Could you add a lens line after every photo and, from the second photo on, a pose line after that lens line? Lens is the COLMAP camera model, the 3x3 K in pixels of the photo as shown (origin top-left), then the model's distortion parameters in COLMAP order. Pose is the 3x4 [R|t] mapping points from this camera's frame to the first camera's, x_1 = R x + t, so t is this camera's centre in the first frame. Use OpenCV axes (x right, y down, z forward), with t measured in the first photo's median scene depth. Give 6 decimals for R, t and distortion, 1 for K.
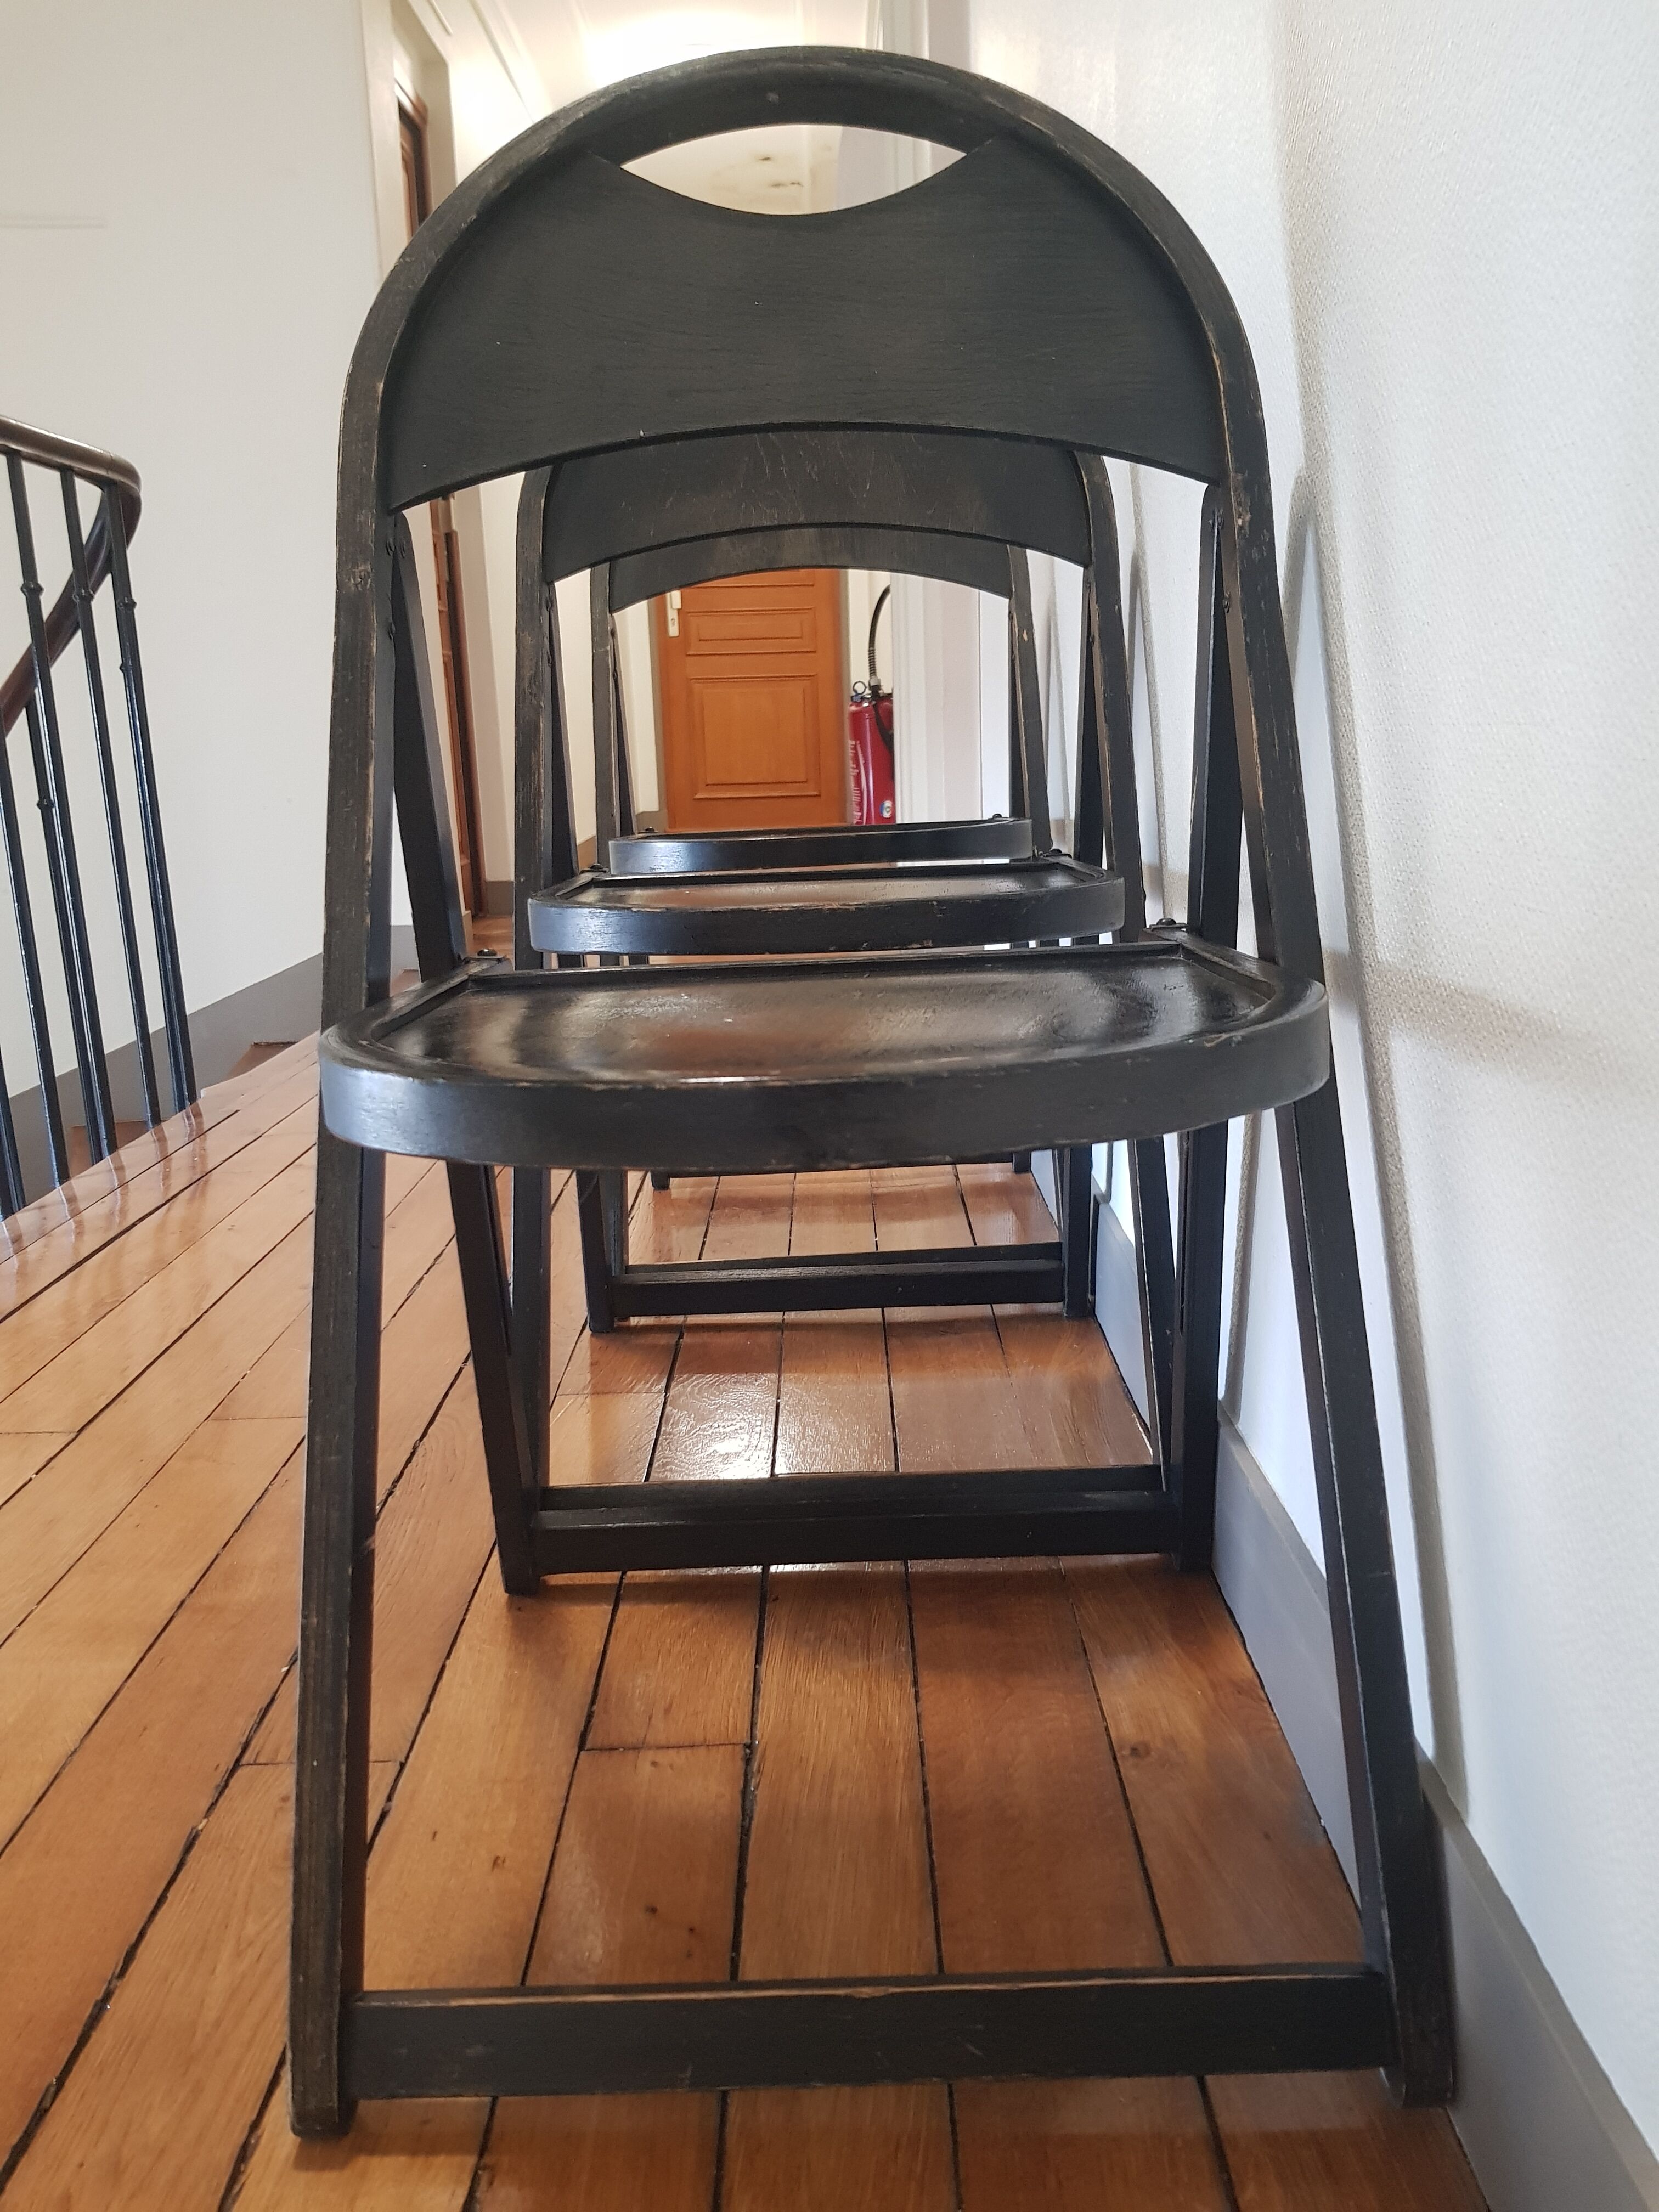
lens RADIAL K [[1705.1, 0, 838.7], [0, 1705.1, 1122.2], [0, 0, 1]] dist [0.041341, -0.062095]
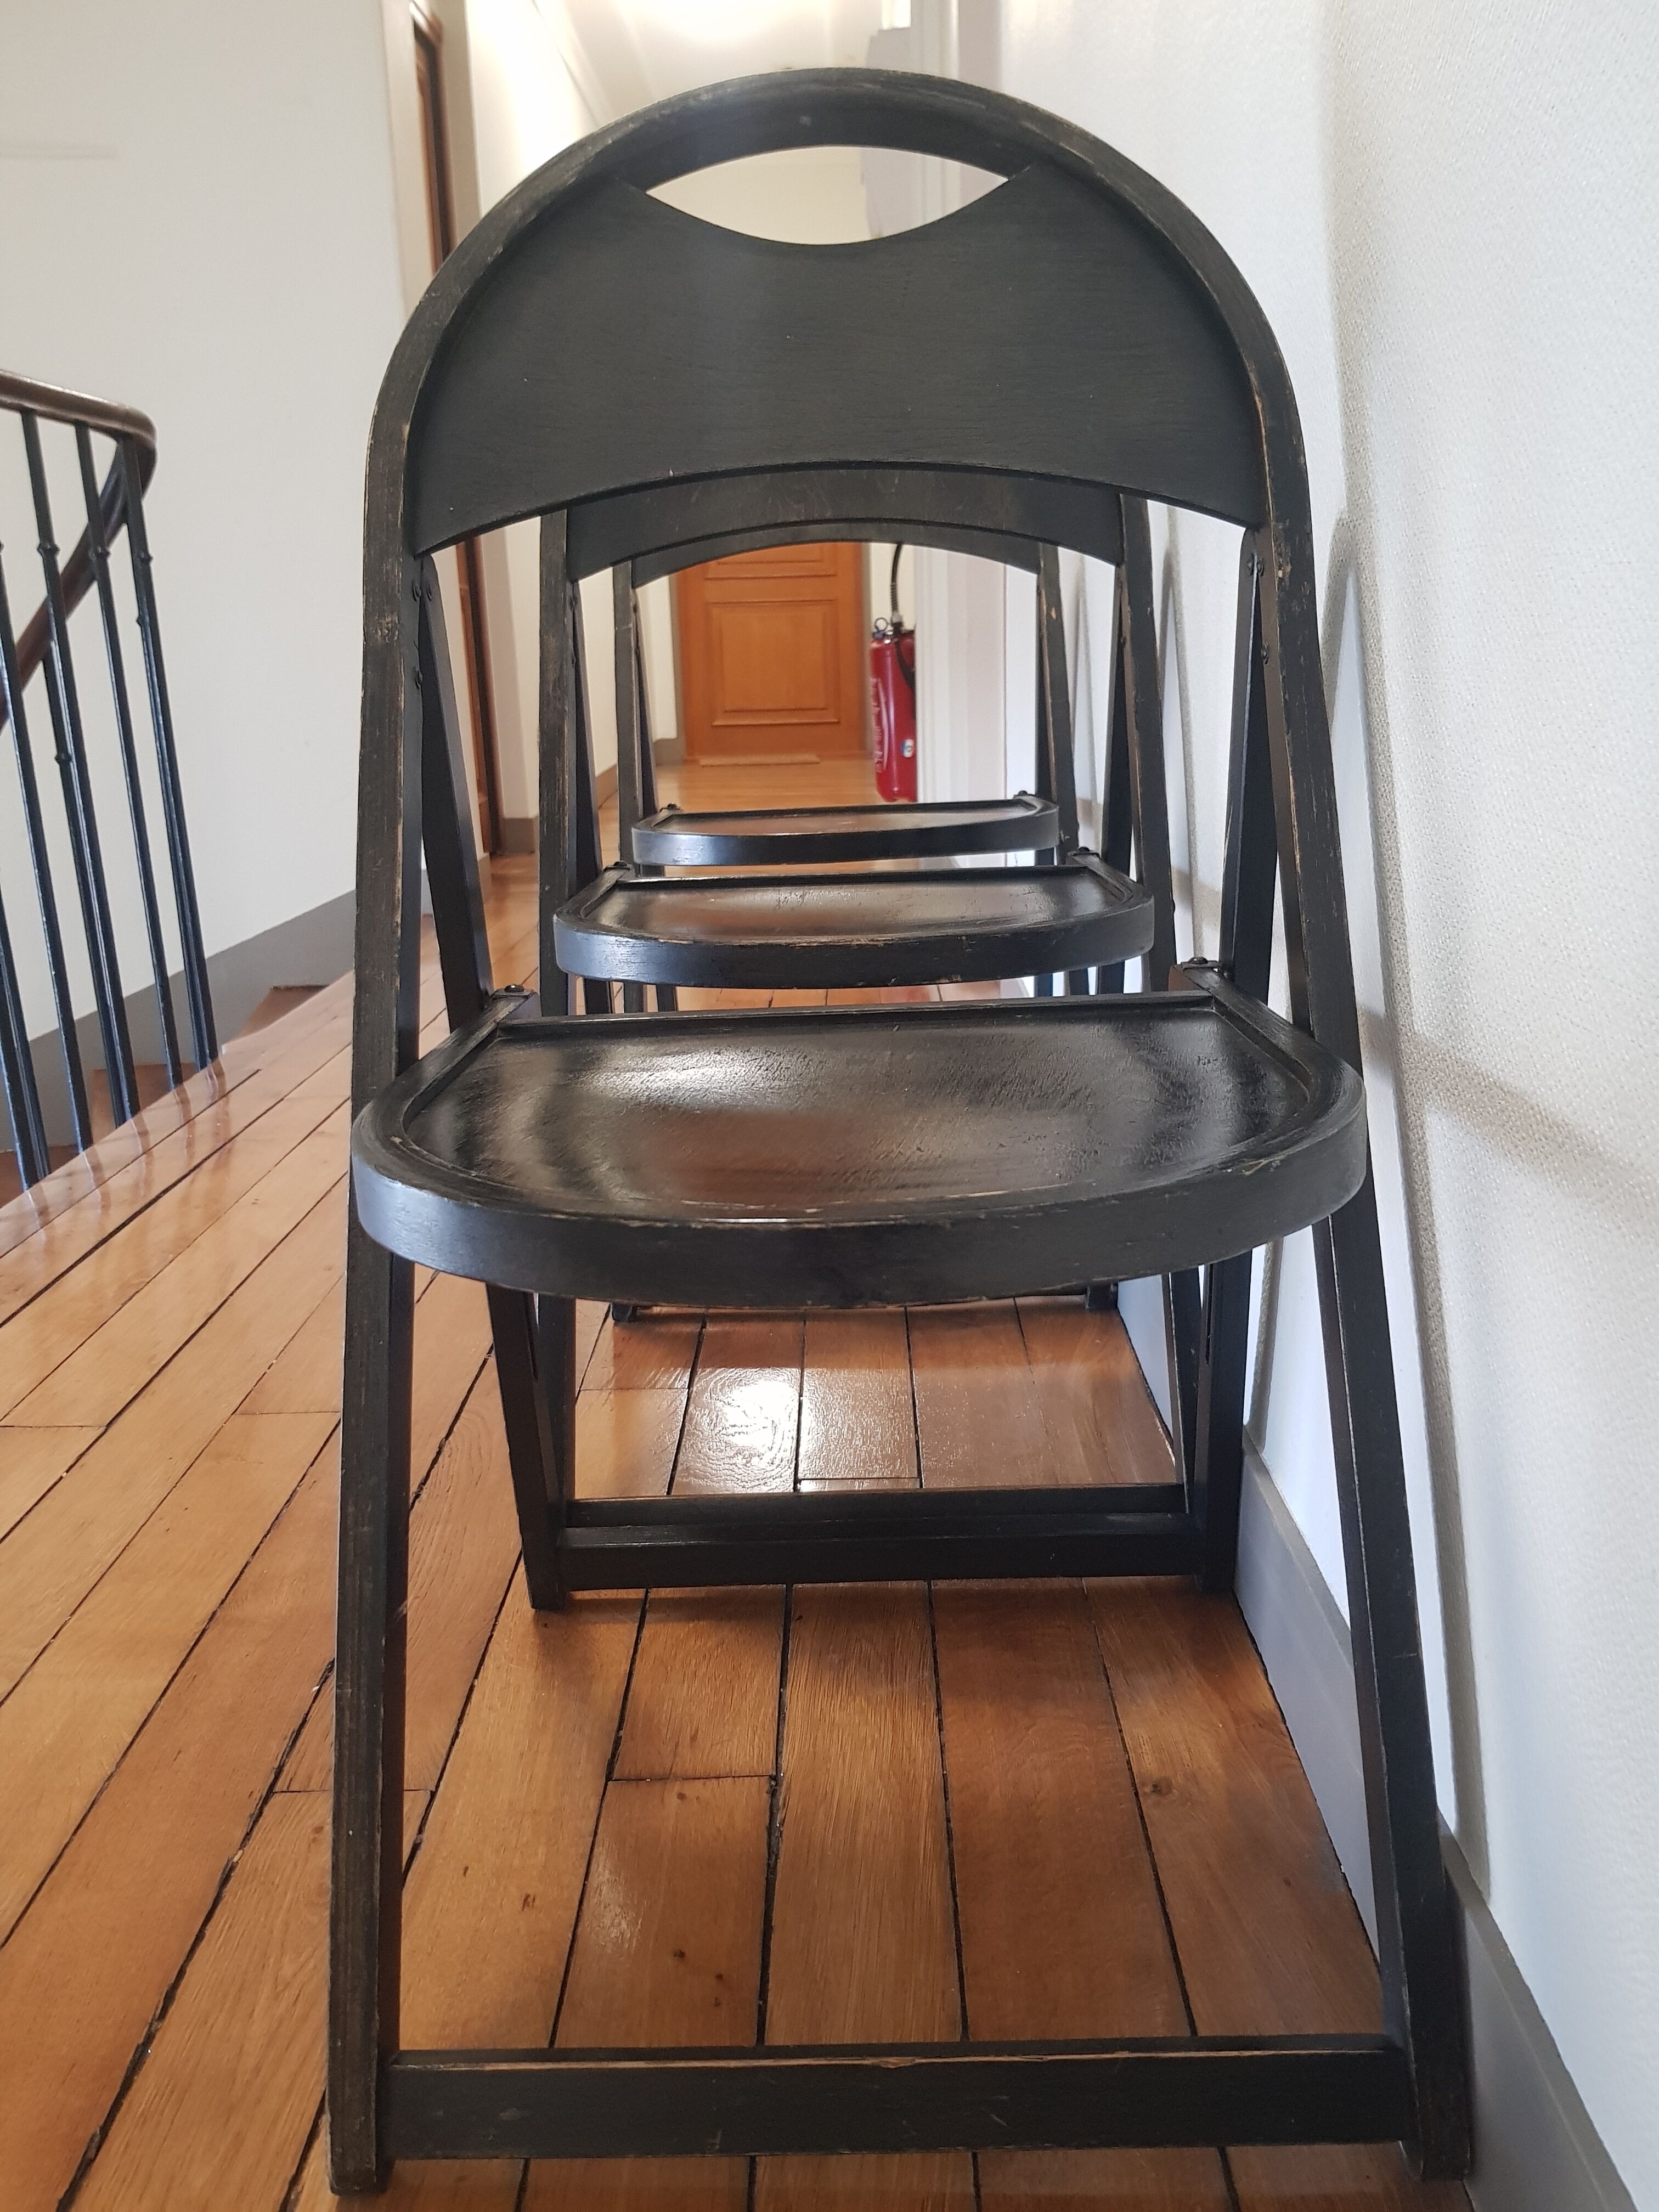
lens RADIAL K [[1705.1, 0, 840.2], [0, 1705.1, 1106.0], [0, 0, 1]] dist [0.041341, -0.062095]
pose [[0.999951, 0.005250, -0.008419, -0.007617], [-0.004916, 0.999222, 0.039119, -0.077184], [0.008618, -0.039076, 0.999199, 0.004189]]
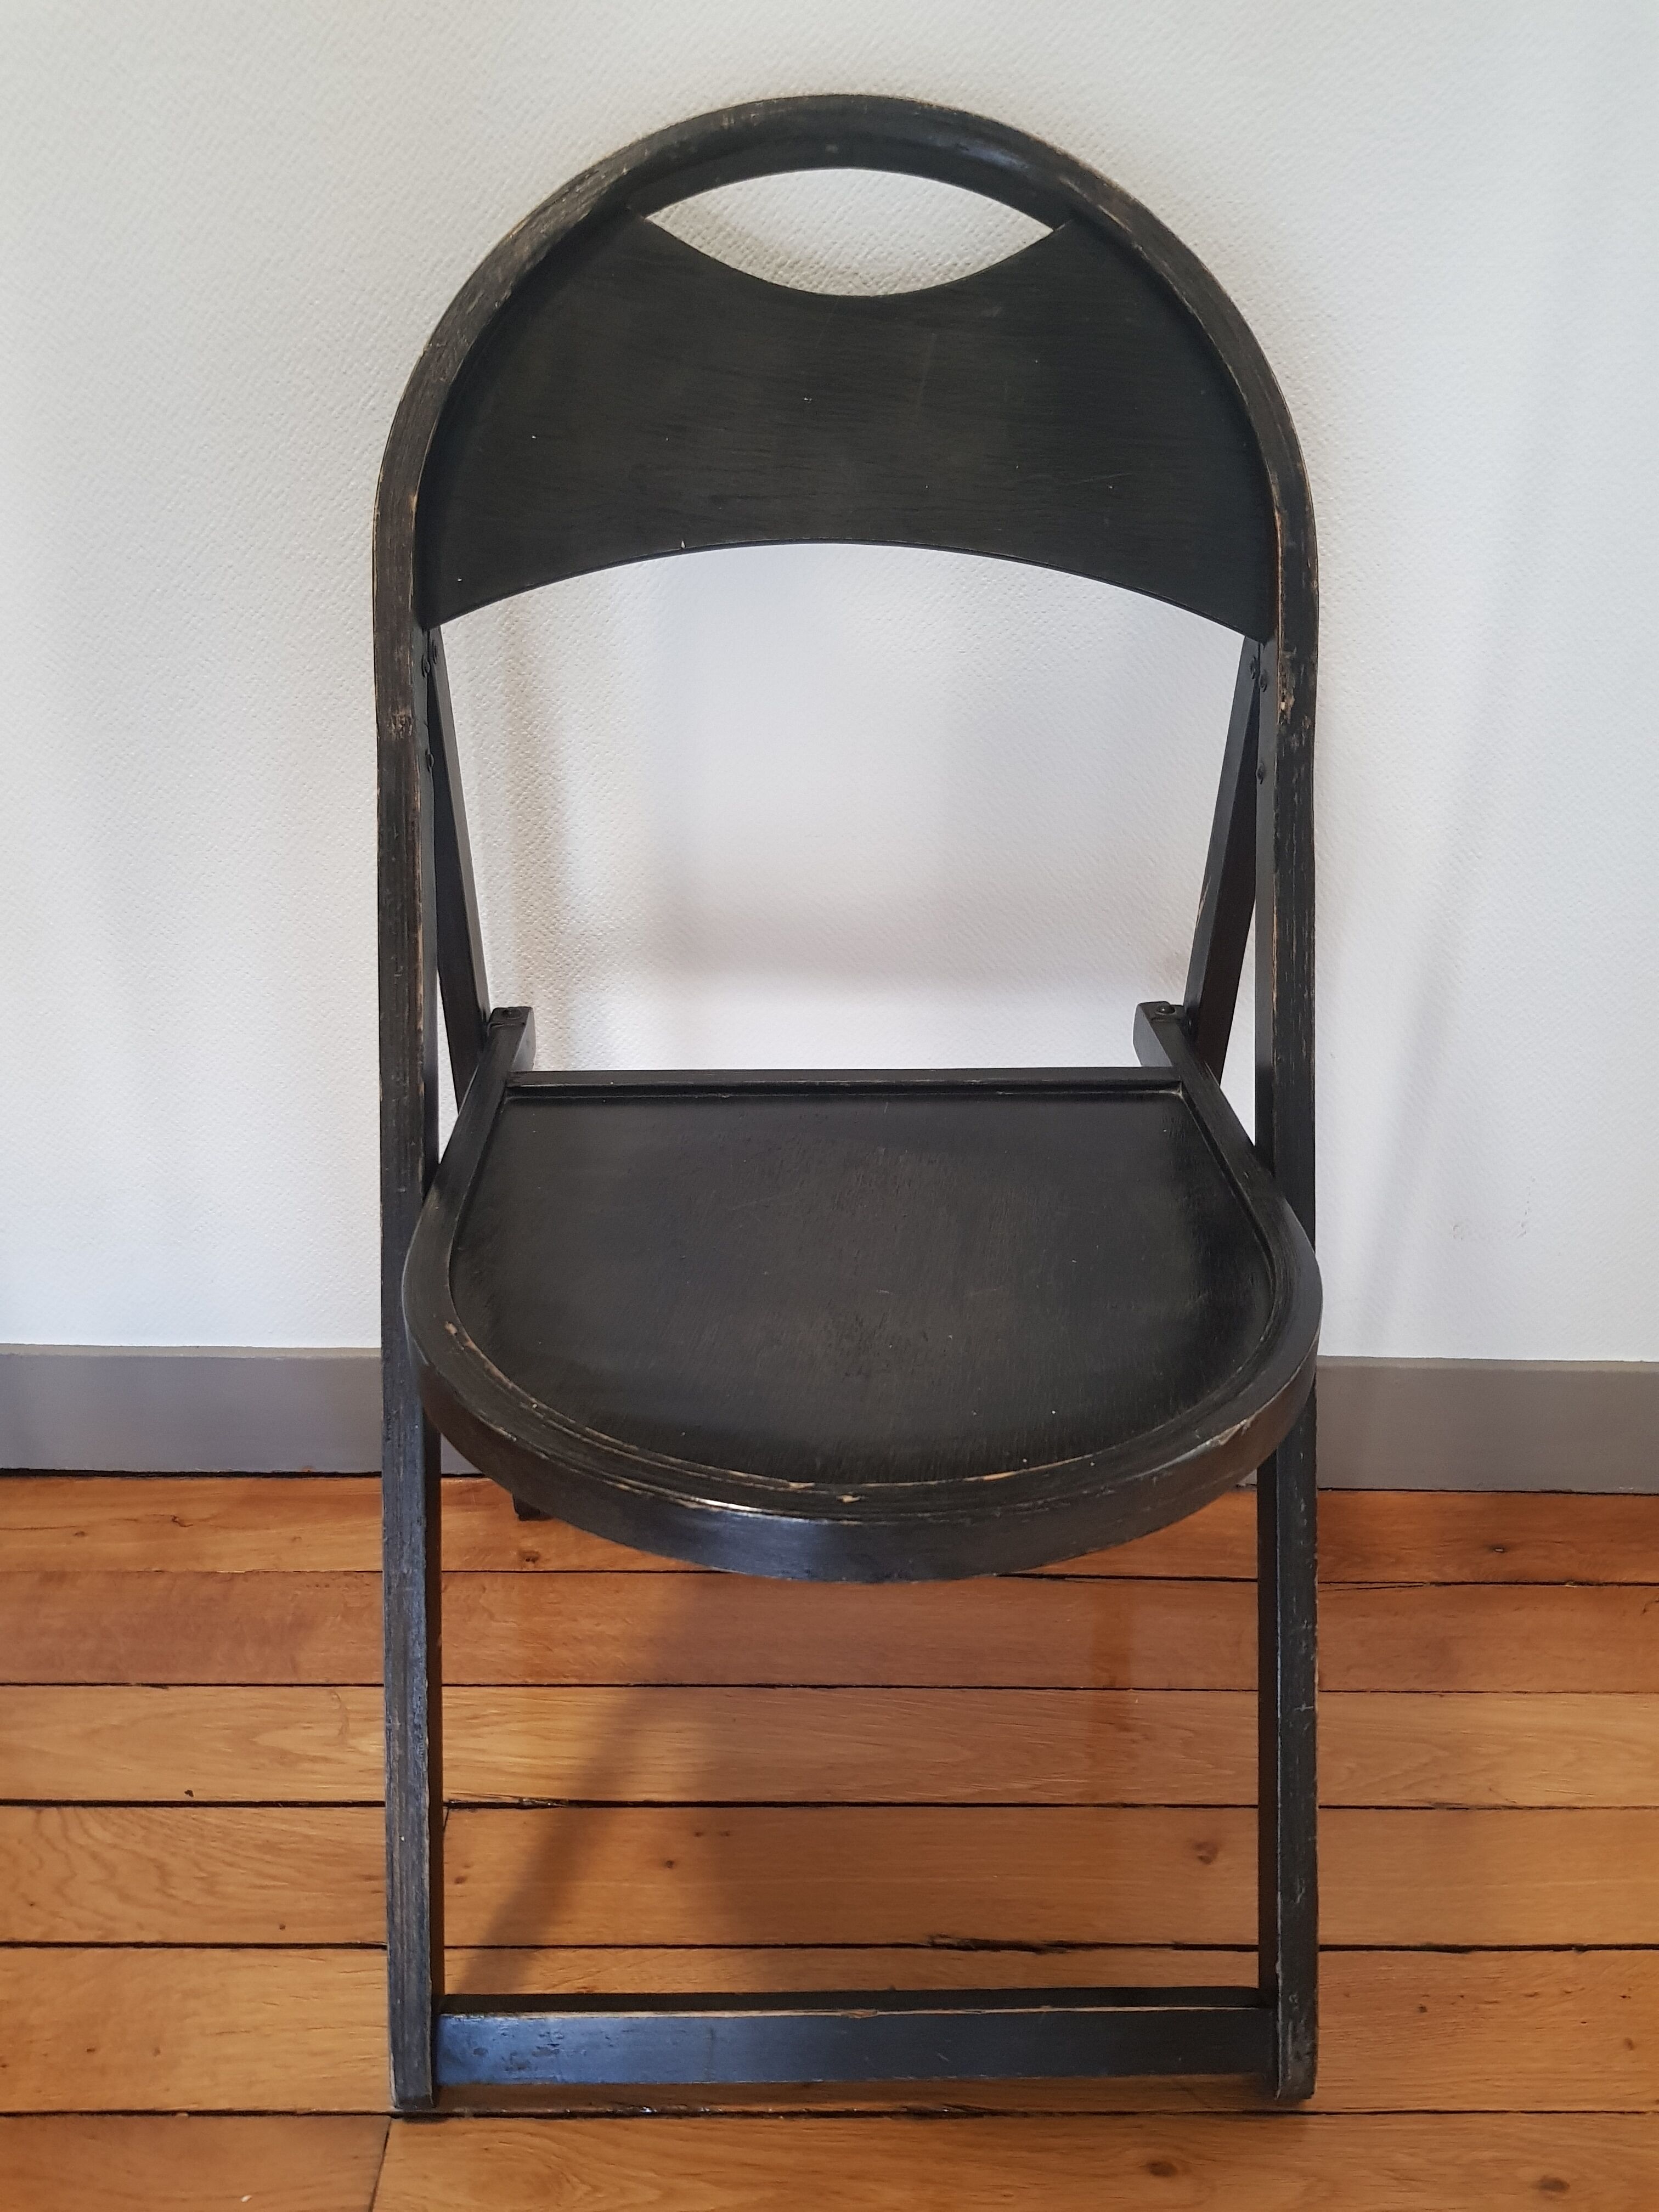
lens RADIAL K [[1705.1, 0, 841.1], [0, 1705.1, 1124.0], [0, 0, 1]] dist [0.041341, -0.062095]
pose [[0.997927, 0.033672, 0.054852, -0.067442], [-0.046803, 0.964655, 0.259325, -0.338436], [-0.044182, -0.261354, 0.964231, -0.022185]]
